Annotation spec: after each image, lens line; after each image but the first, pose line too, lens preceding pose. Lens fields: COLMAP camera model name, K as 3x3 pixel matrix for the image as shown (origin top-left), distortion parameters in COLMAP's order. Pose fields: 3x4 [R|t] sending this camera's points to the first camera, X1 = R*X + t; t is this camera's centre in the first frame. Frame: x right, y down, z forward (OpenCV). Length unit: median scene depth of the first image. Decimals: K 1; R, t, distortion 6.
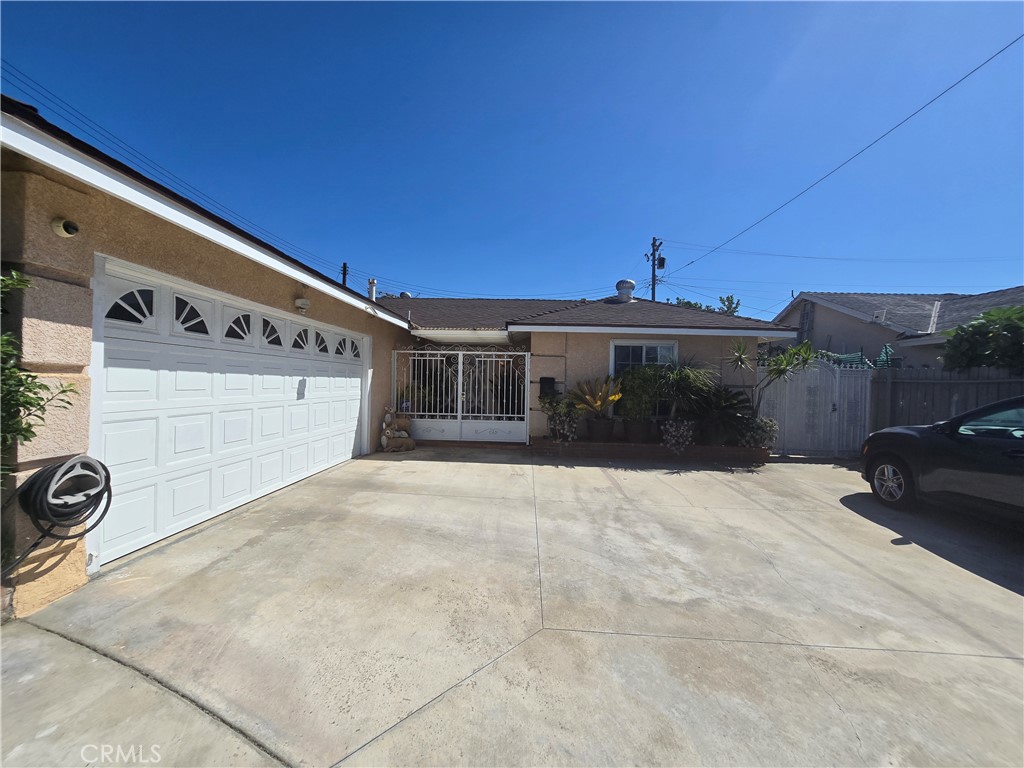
lens RADIAL K [[423.8, 0, 511.1], [0, 423.8, 384.3], [0, 0, 1]] dist [-0.004850, 0.000922]
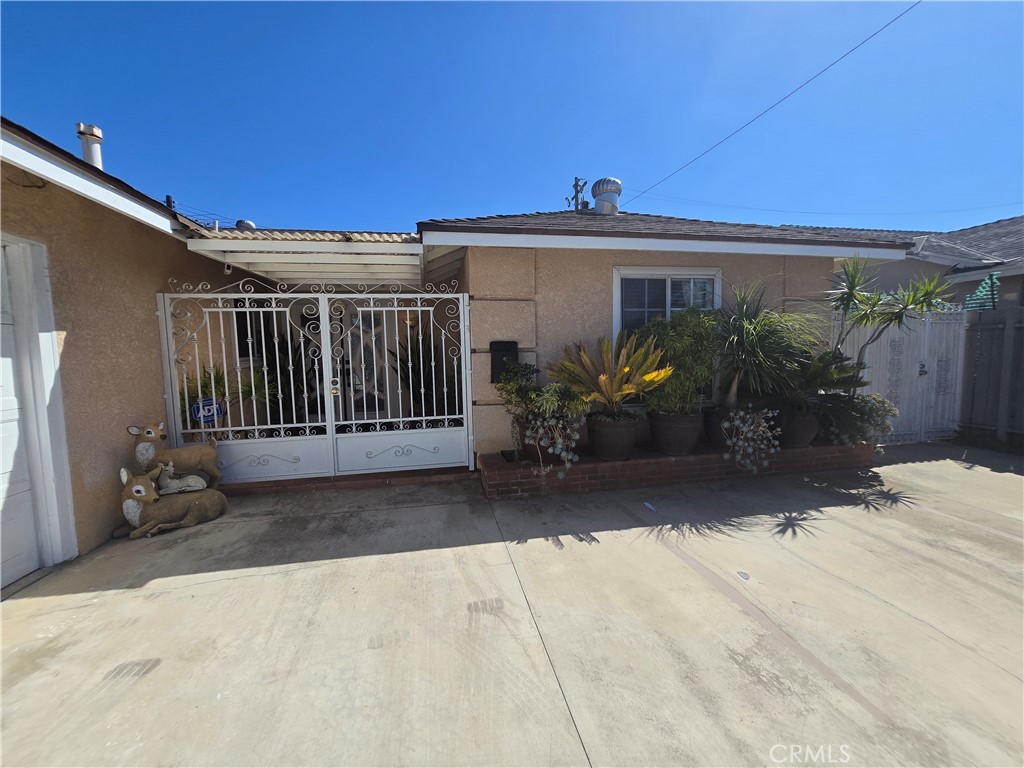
lens RADIAL K [[423.8, 0, 511.1], [0, 423.8, 380.9], [0, 0, 1]] dist [-0.004850, 0.000922]
pose [[0.973023, -0.058954, 0.223050, -0.024648], [0.043605, 0.996369, 0.073129, -0.004766], [-0.226551, -0.061430, 0.972060, 0.483047]]
